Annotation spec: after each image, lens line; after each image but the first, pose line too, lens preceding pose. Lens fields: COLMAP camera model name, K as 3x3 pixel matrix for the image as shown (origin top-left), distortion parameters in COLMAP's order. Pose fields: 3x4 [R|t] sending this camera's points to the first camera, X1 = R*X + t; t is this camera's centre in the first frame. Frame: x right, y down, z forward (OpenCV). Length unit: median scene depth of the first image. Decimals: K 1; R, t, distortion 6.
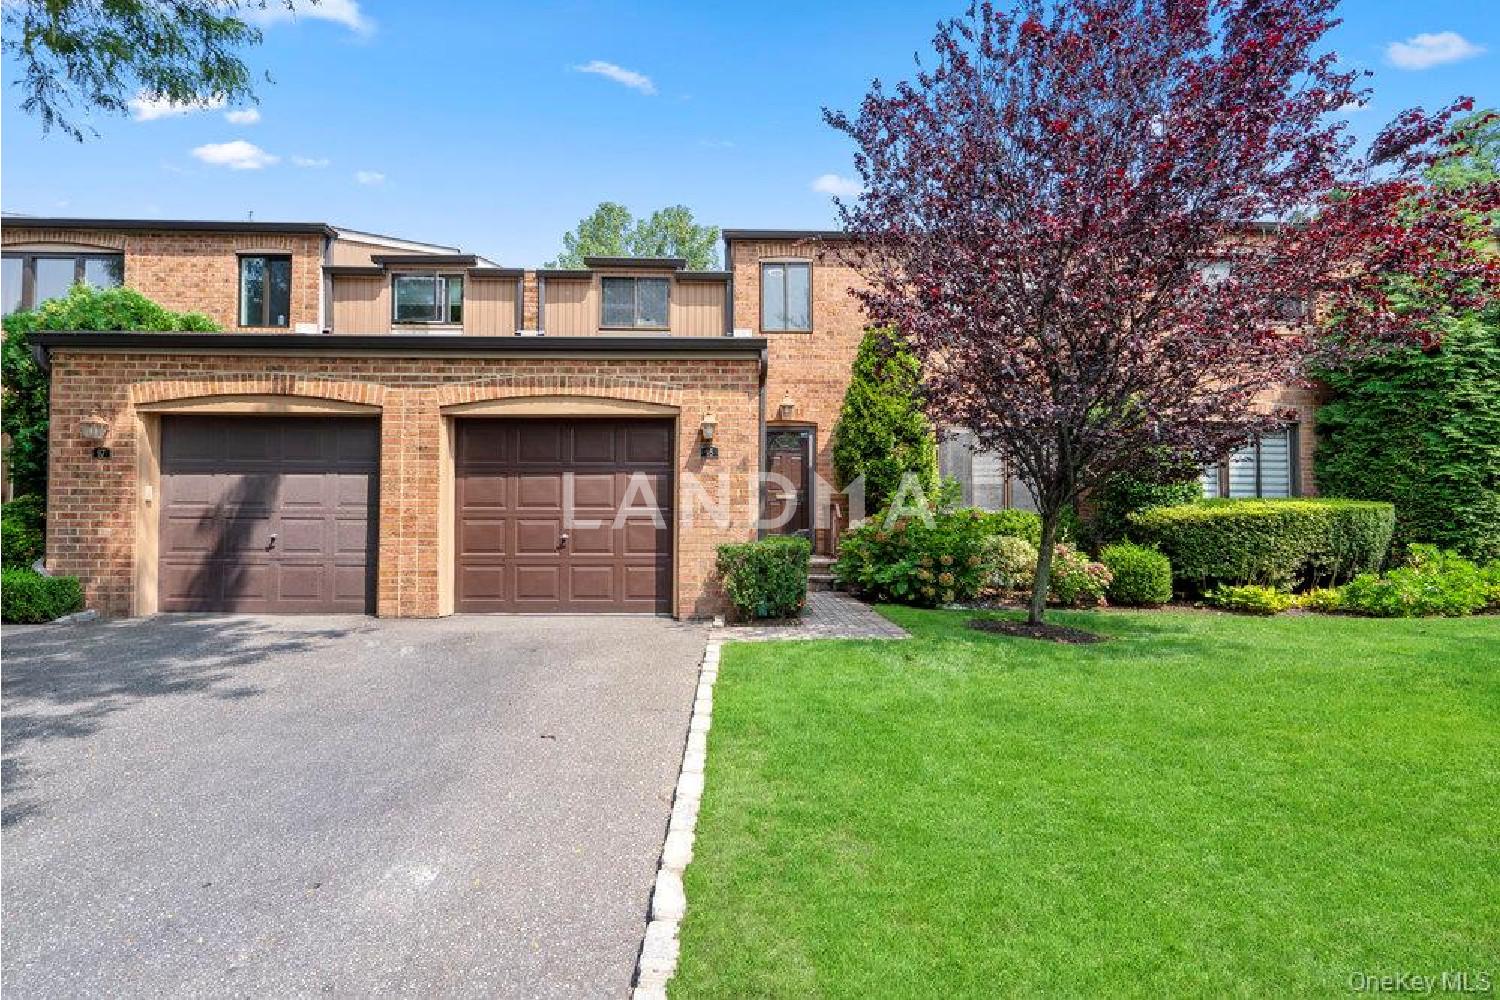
lens RADIAL K [[693.9, 0, 750.0], [0, 693.9, 500.0], [0, 0, 1]] dist [-0.000957, -0.000165]
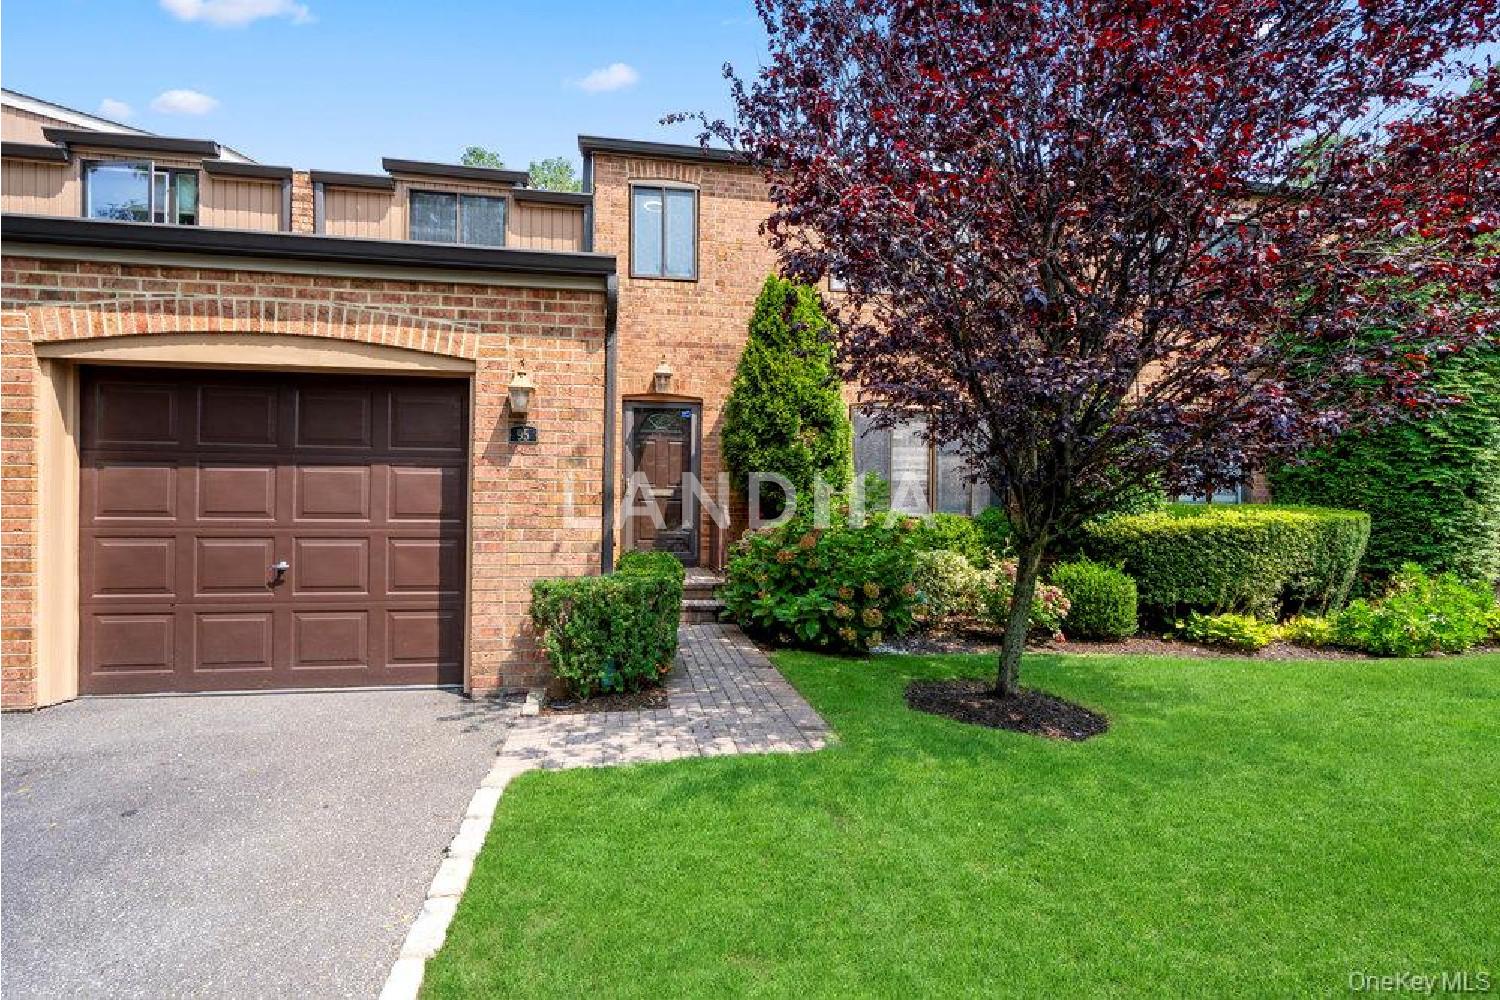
lens RADIAL K [[693.9, 0, 750.0], [0, 693.9, 500.0], [0, 0, 1]] dist [-0.000957, -0.000165]
pose [[0.988347, 0.009529, 0.151921, 0.042728], [-0.013438, 0.999604, 0.024727, -0.022985], [-0.151625, -0.026480, 0.988083, 0.287044]]
